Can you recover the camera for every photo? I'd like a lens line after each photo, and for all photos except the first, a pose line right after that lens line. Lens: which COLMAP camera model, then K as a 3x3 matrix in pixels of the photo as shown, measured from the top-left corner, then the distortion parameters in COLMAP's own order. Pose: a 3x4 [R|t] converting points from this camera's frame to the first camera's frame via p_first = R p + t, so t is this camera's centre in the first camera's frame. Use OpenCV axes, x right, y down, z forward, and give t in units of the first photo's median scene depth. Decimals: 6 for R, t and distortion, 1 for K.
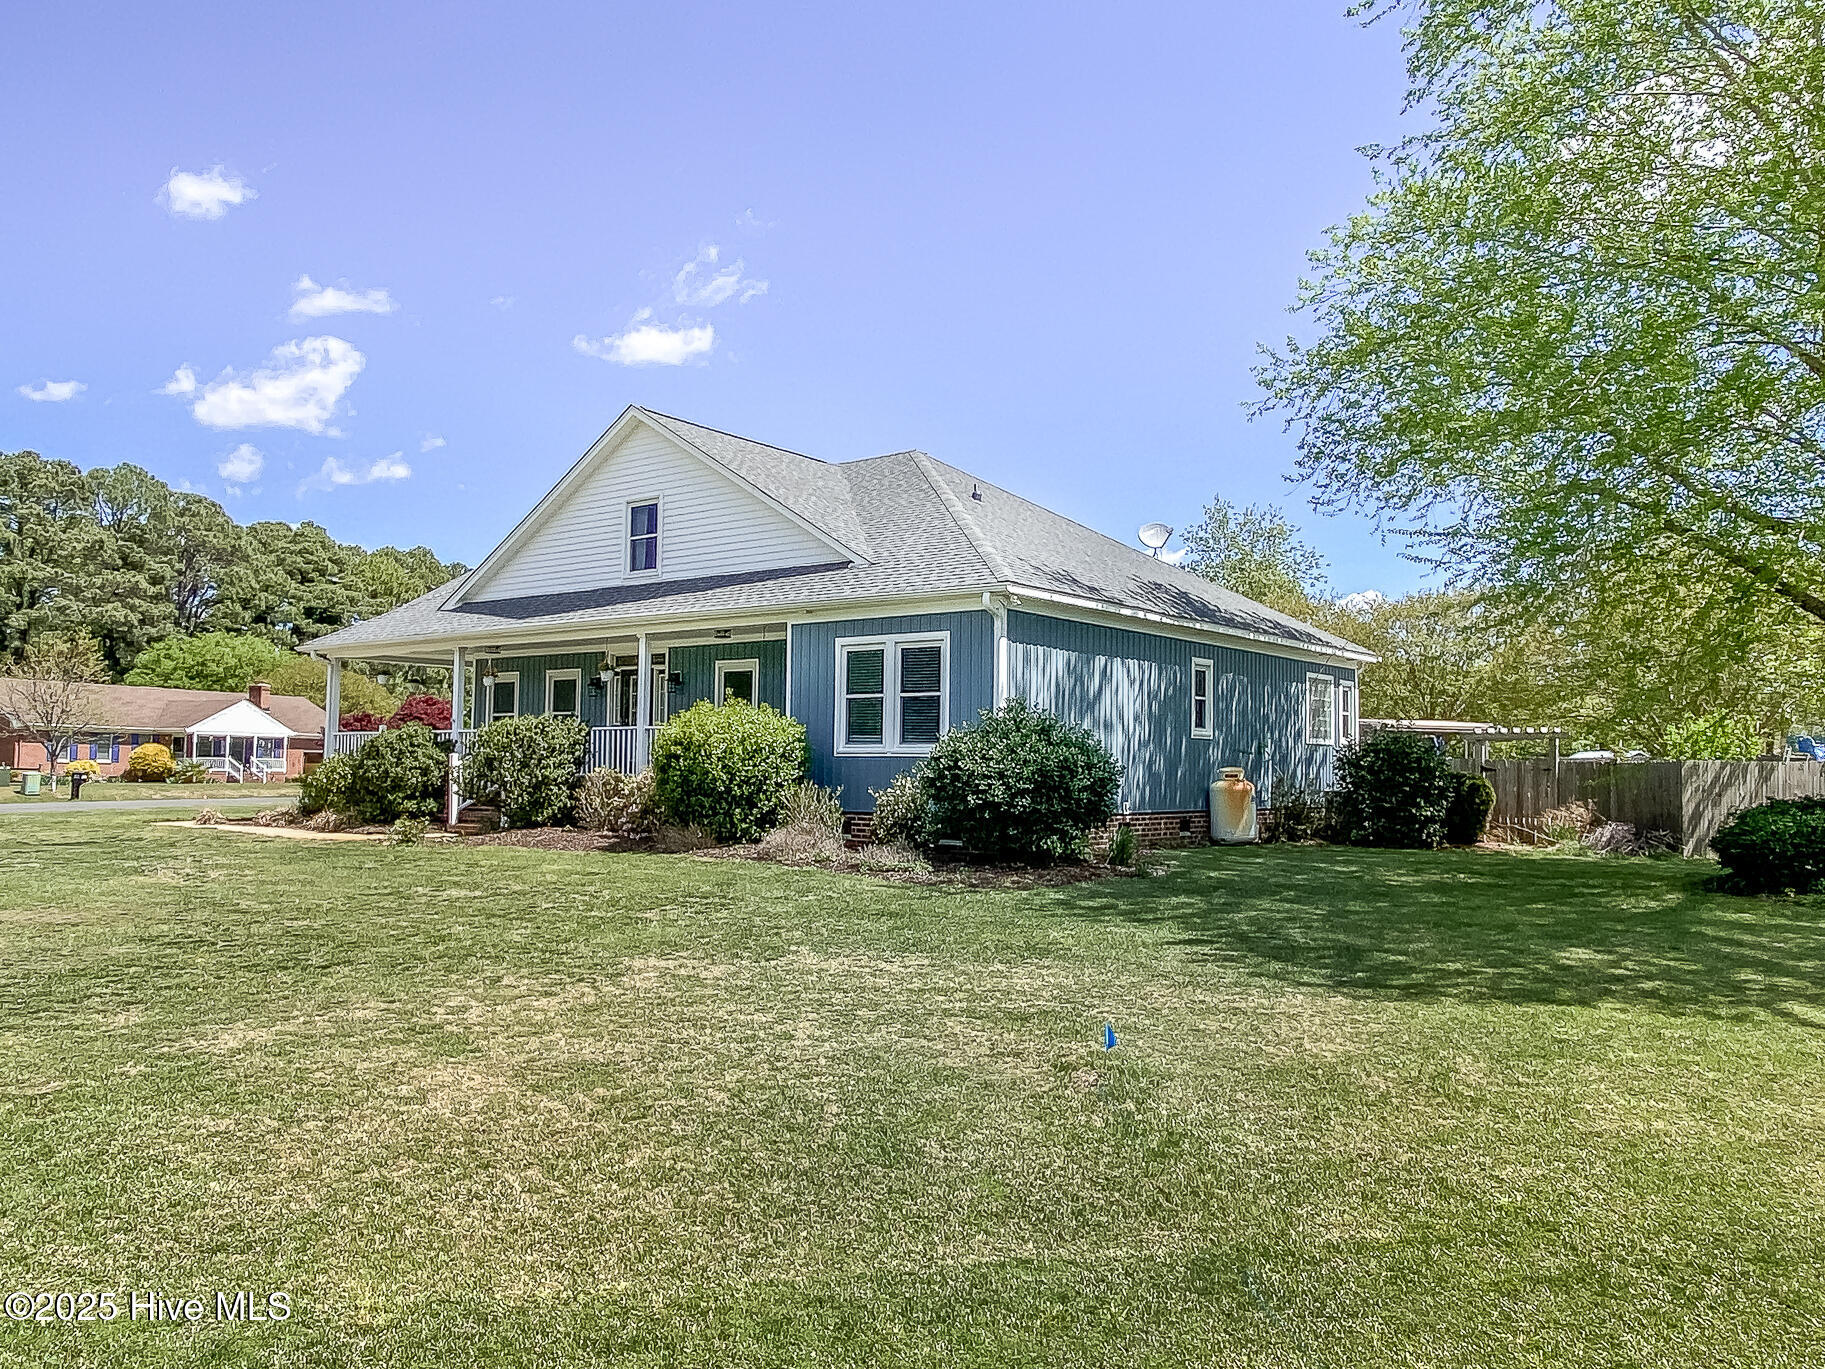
lens RADIAL K [[1428.2, 0, 912.5], [0, 1428.2, 684.5], [0, 0, 1]] dist [0.062493, -0.000935]
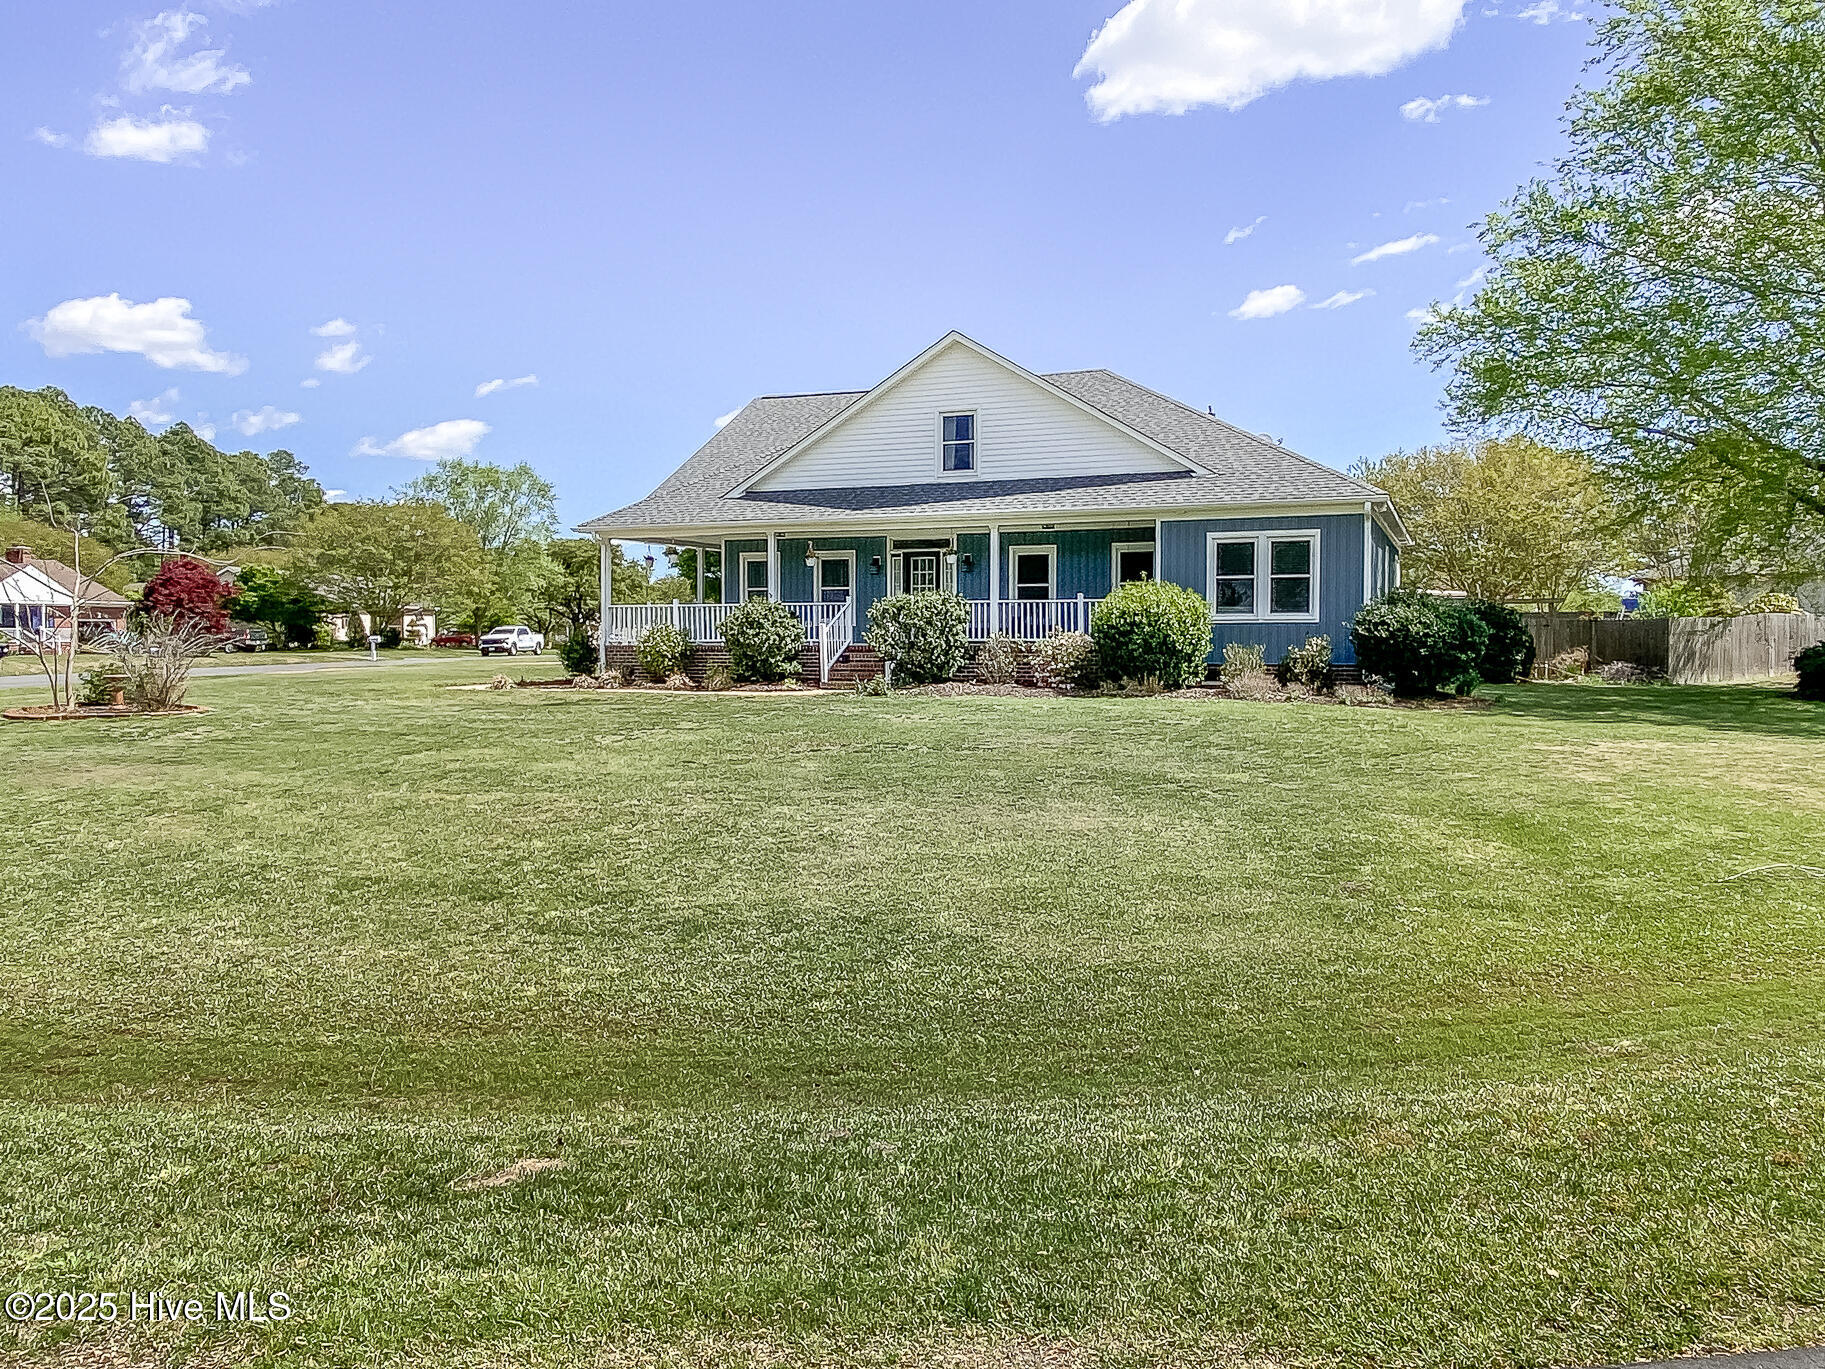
lens RADIAL K [[1428.2, 0, 912.5], [0, 1428.2, 684.5], [0, 0, 1]] dist [0.062493, -0.000935]
pose [[0.962018, -0.023015, 0.272015, -0.574953], [-0.003569, 0.995294, 0.096832, -0.017264], [-0.272963, -0.094125, 0.957409, -0.168529]]
